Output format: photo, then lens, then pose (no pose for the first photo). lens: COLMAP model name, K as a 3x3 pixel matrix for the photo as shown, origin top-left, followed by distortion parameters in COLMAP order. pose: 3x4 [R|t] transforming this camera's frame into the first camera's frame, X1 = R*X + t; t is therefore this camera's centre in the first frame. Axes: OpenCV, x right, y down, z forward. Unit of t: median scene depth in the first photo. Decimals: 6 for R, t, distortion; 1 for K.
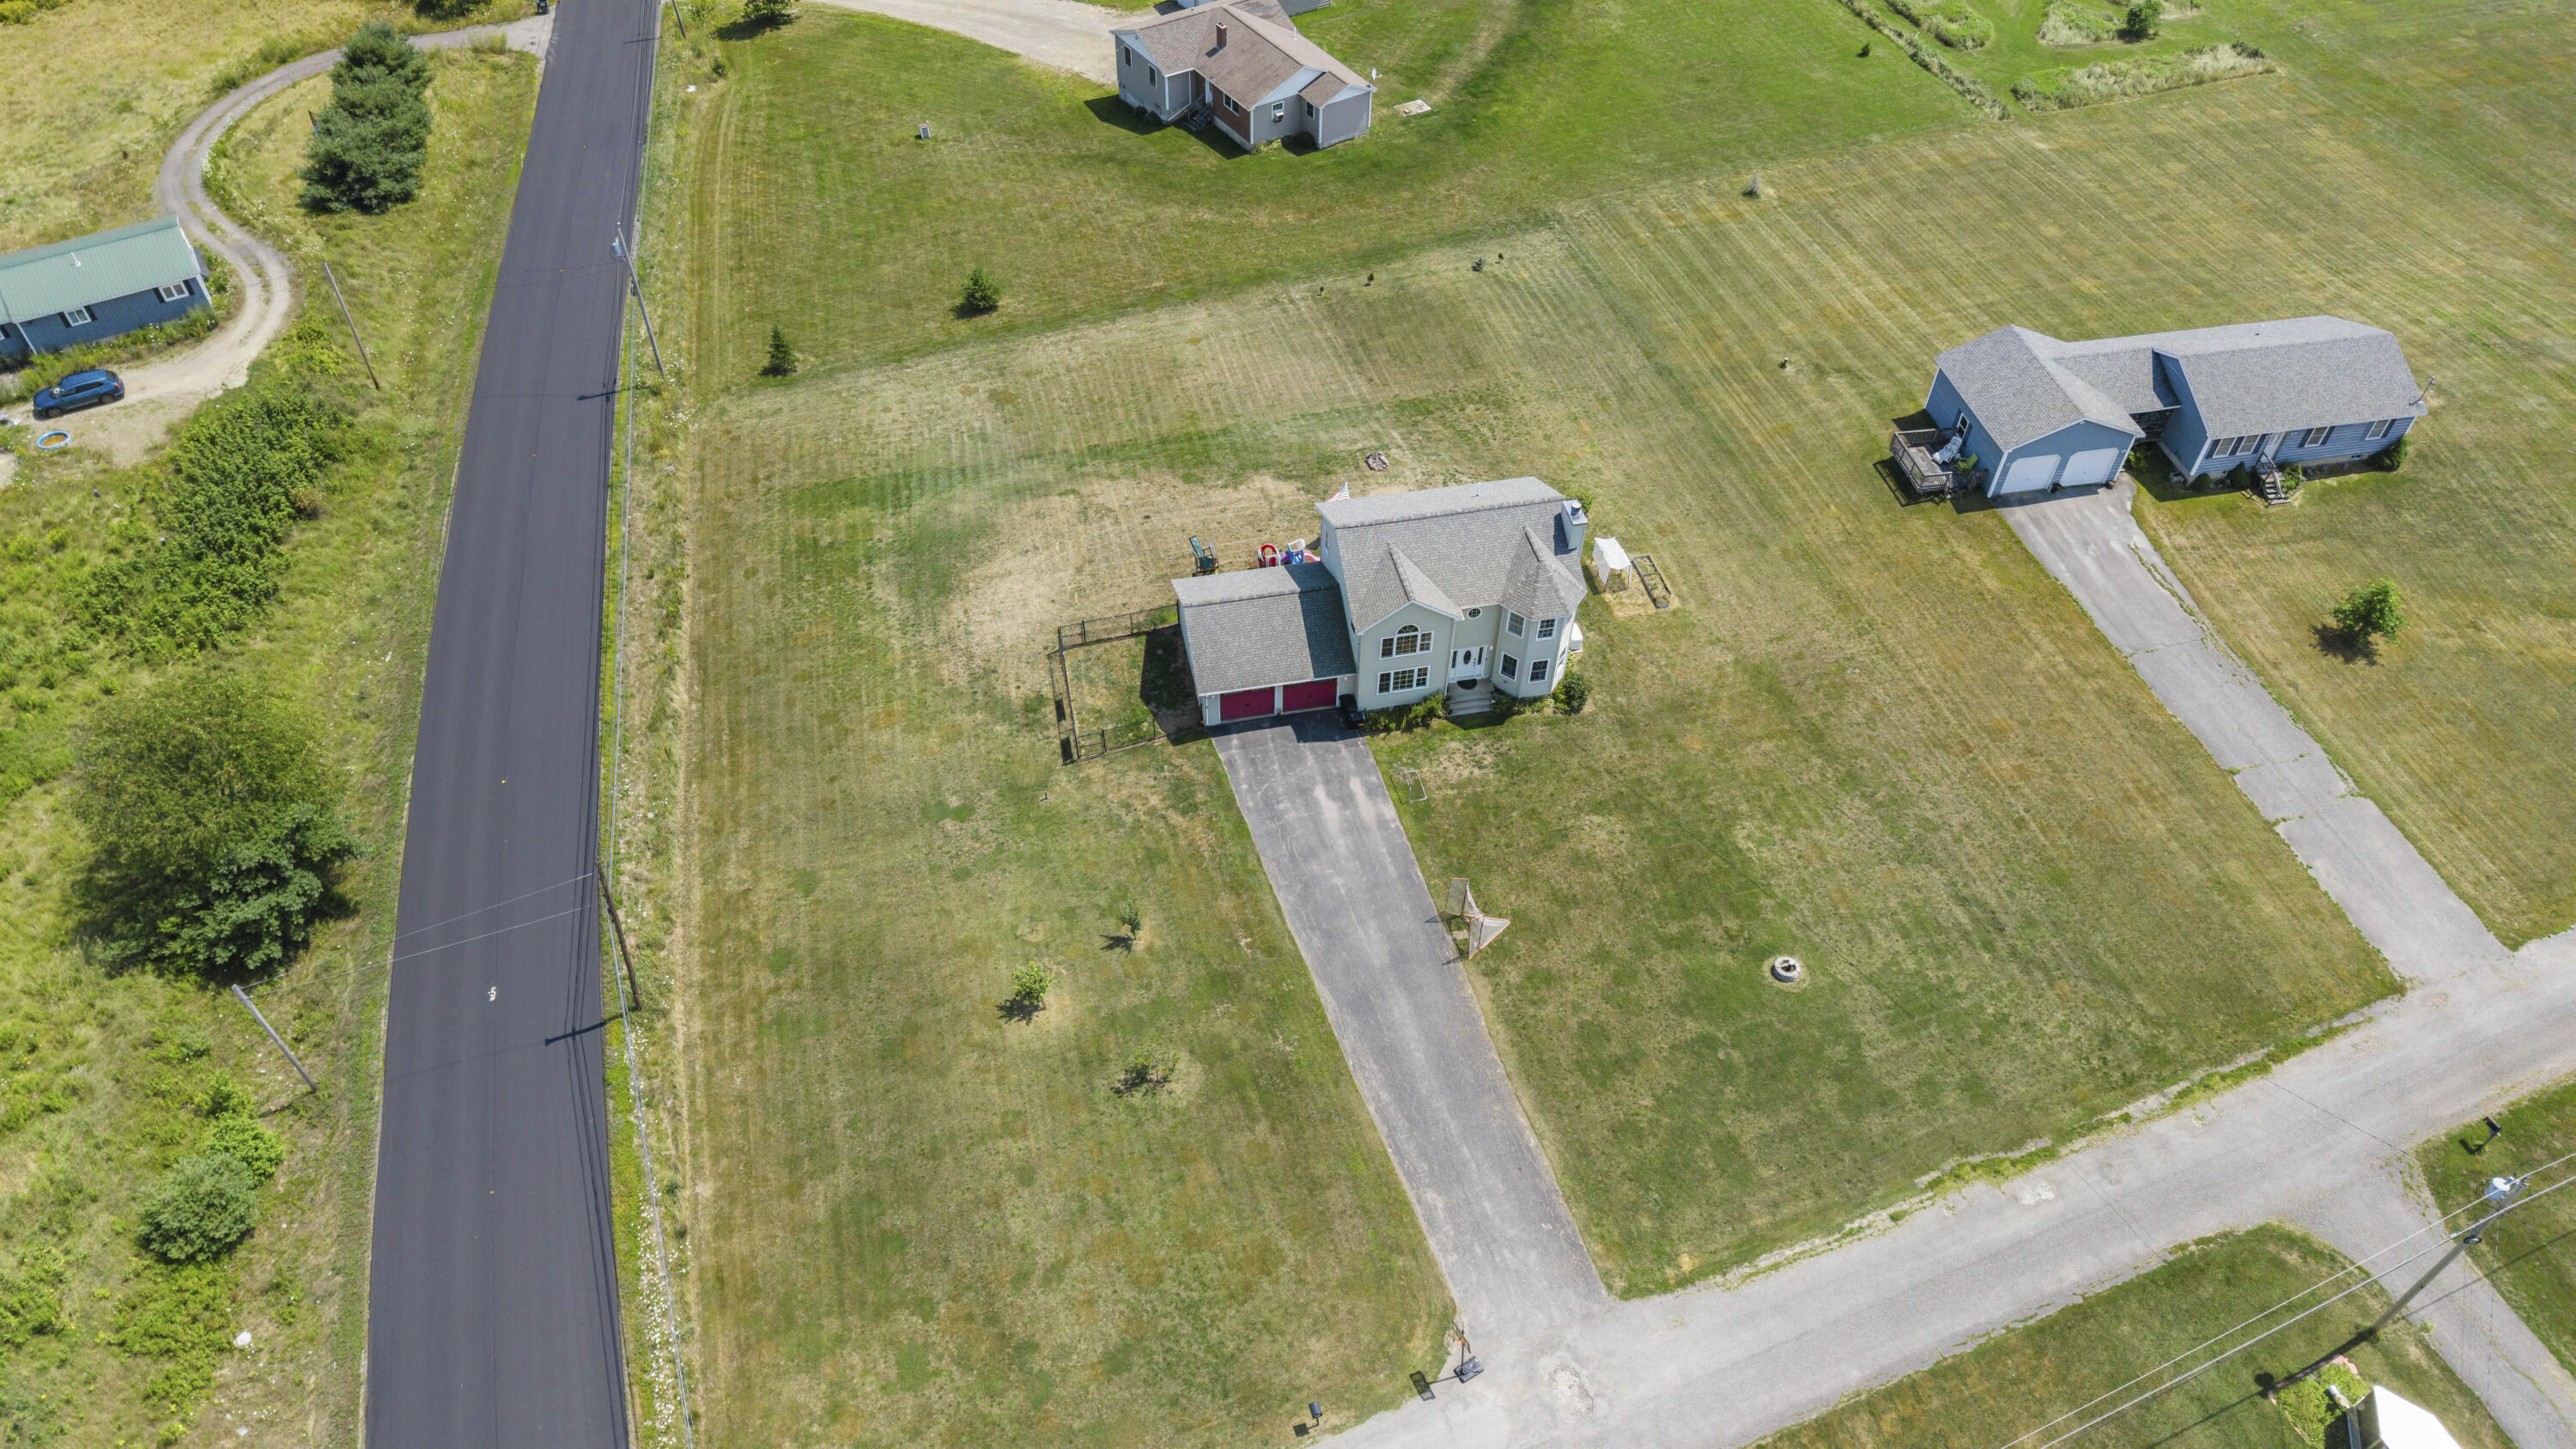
lens RADIAL K [[1721.2, 0, 1268.9], [0, 1721.2, 720.4], [0, 0, 1]] dist [0.014700, -0.021853]
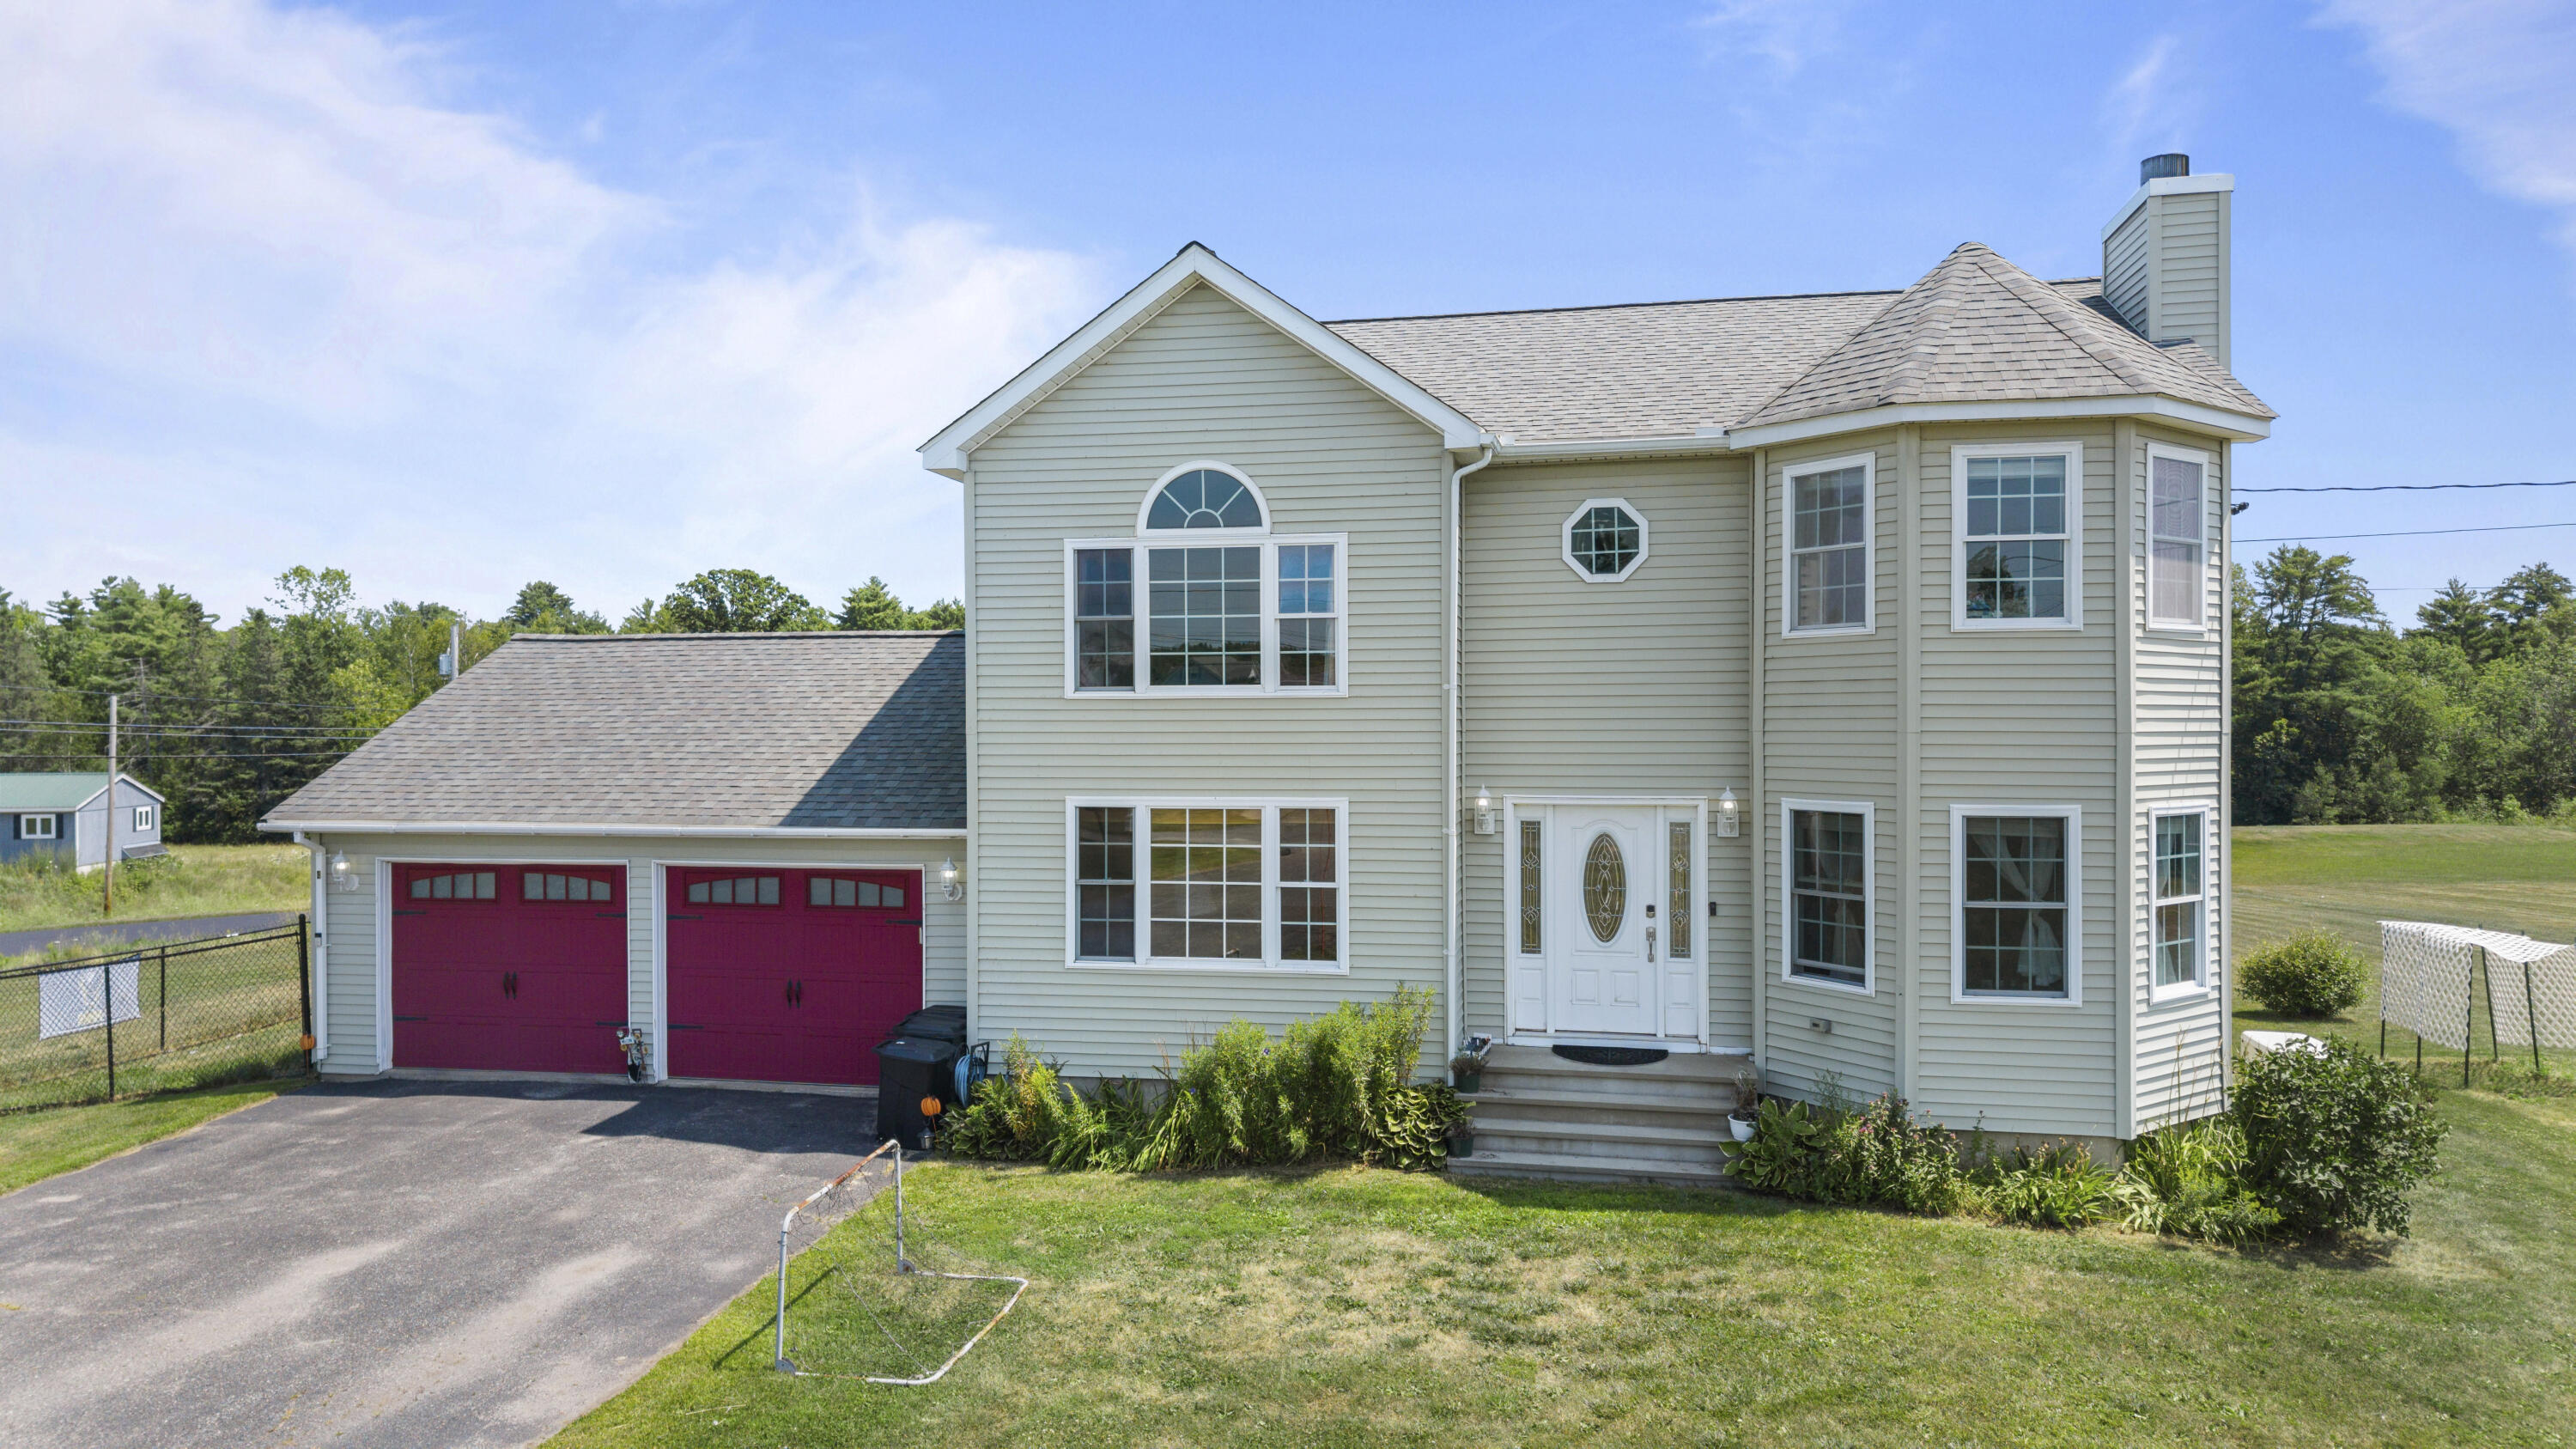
lens RADIAL K [[1721.2, 0, 1316.1], [0, 1721.2, 728.3], [0, 0, 1]] dist [0.014700, -0.021853]
pose [[0.926591, -0.012076, -0.375877, 0.158081], [-0.266175, 0.685009, -0.678170, 0.085879], [0.265668, 0.728435, 0.631508, 0.876566]]
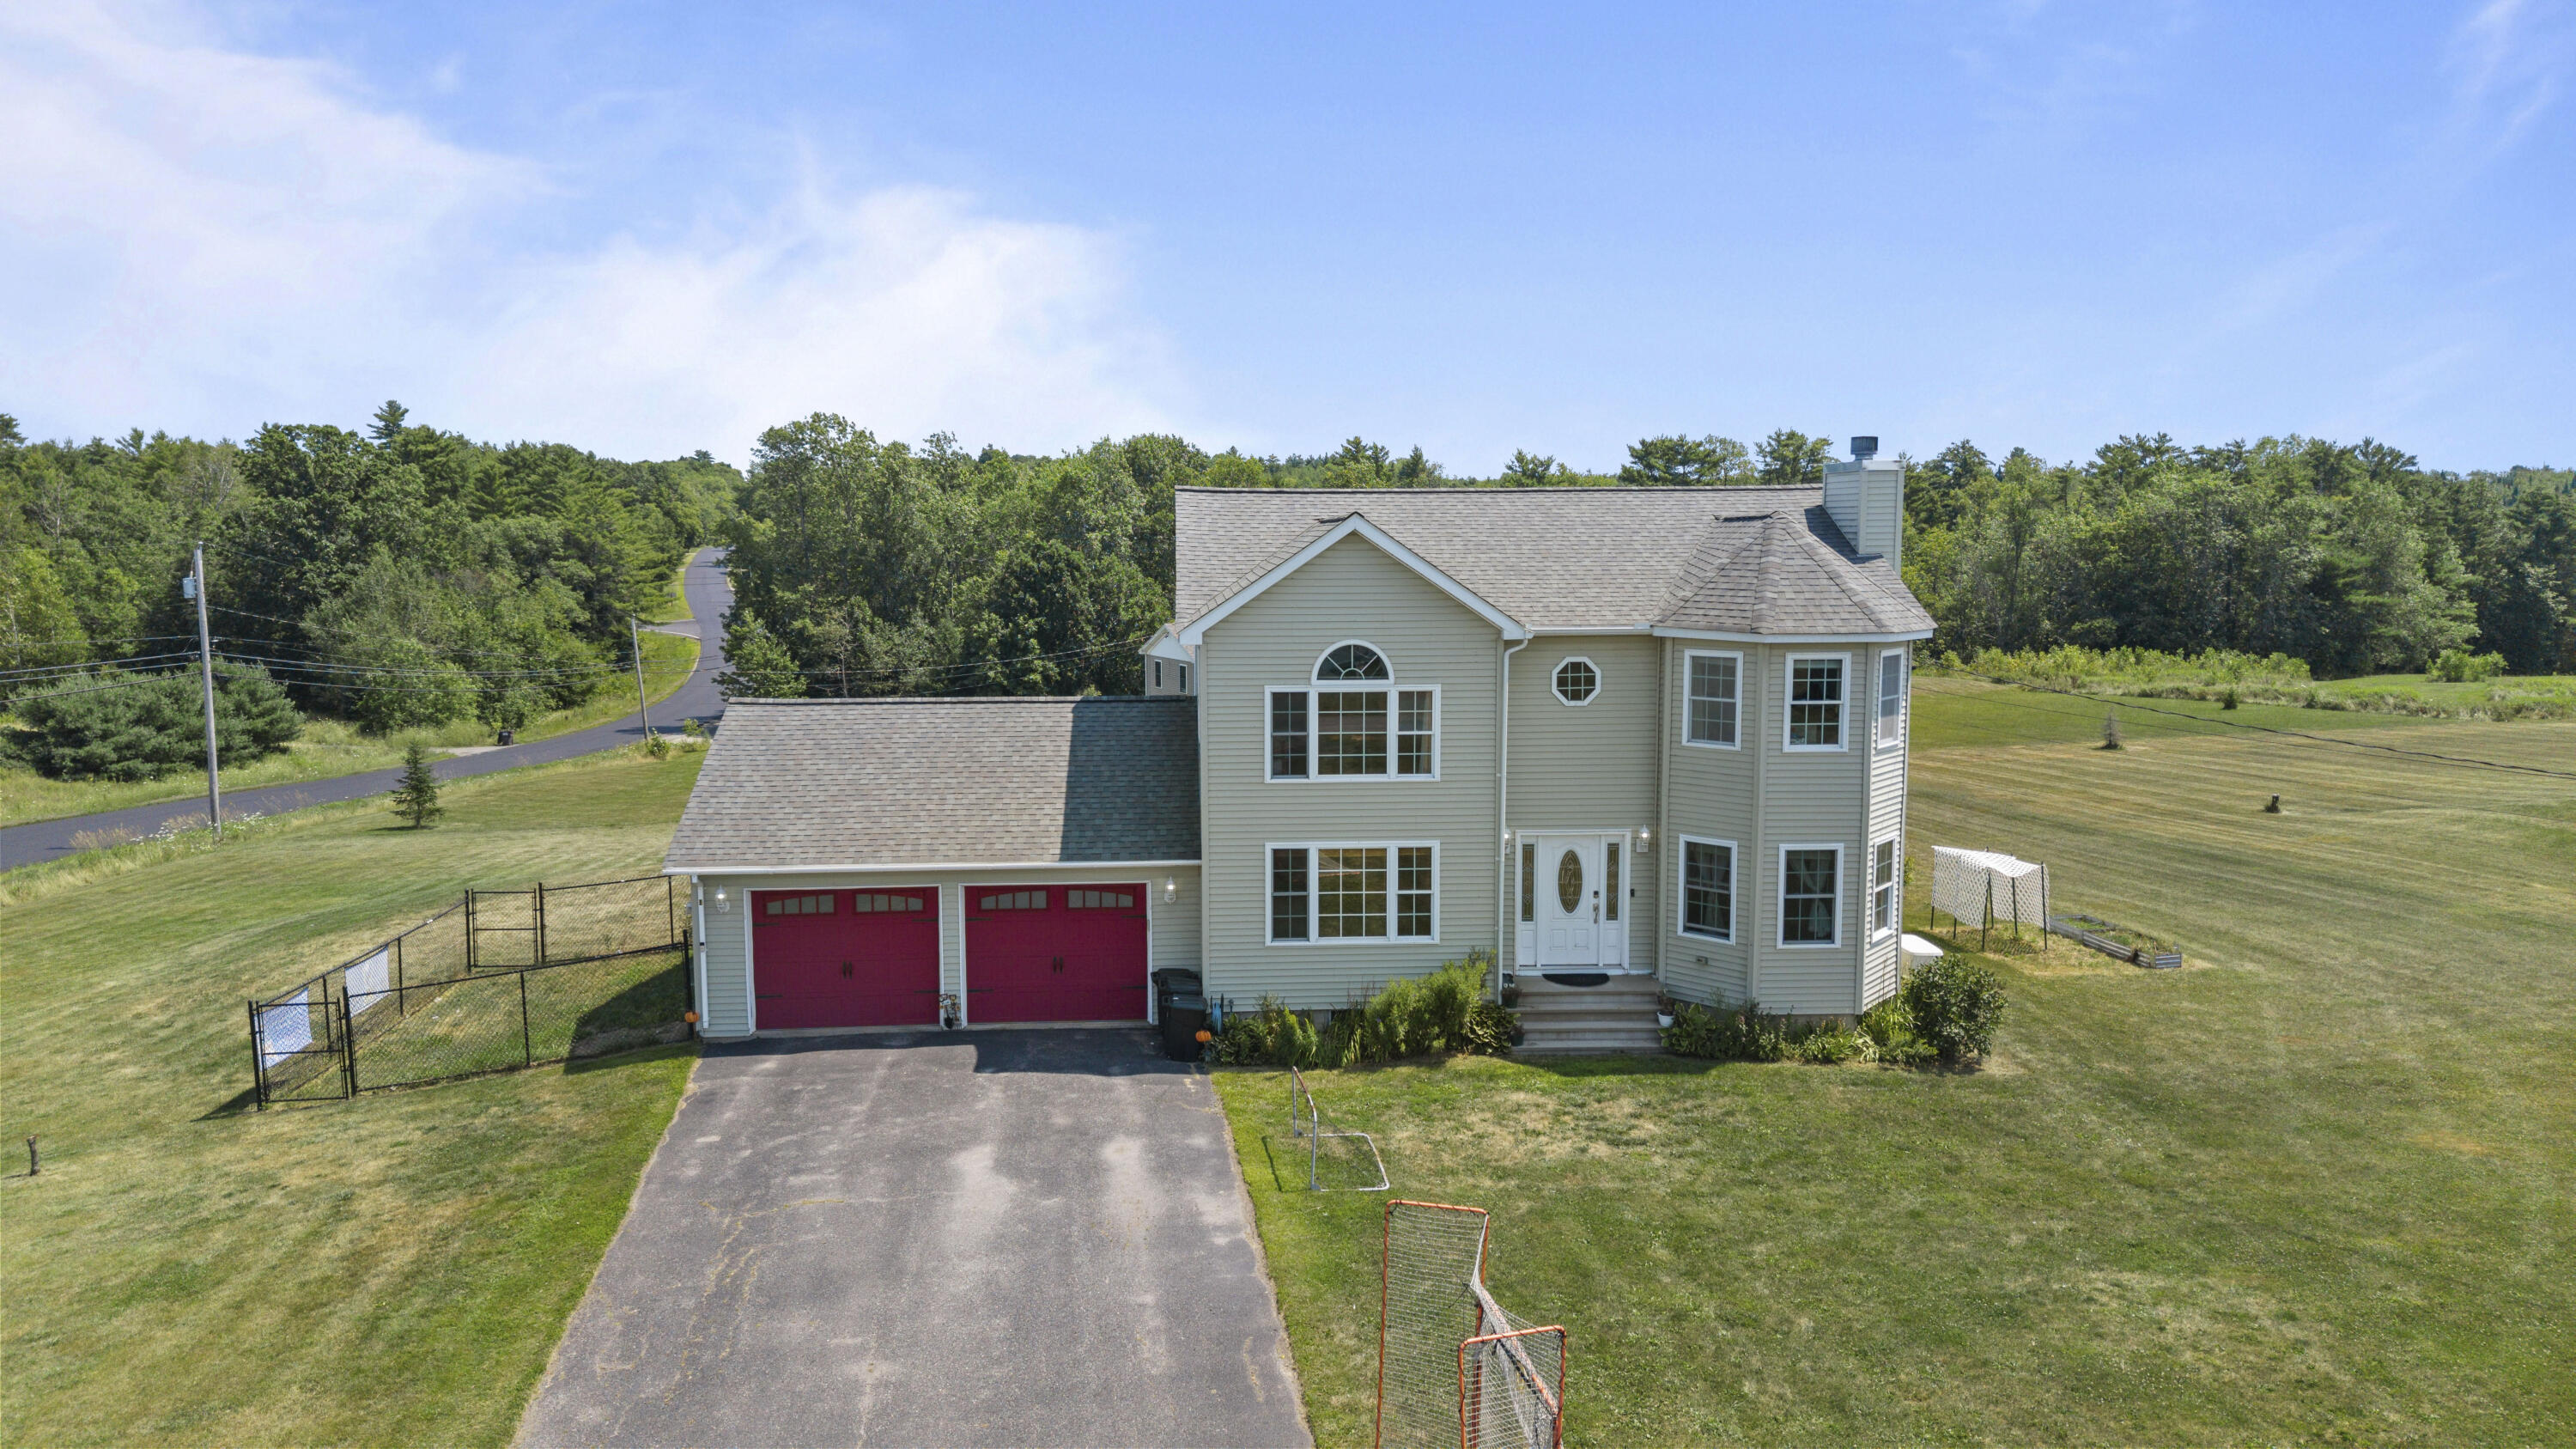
lens RADIAL K [[1721.2, 0, 1299.9], [0, 1721.2, 714.3], [0, 0, 1]] dist [0.014700, -0.021853]
pose [[0.992055, 0.001526, -0.125794, 0.107204], [-0.084010, 0.752329, -0.653409, 0.151977], [0.093642, 0.658786, 0.746480, 0.752271]]
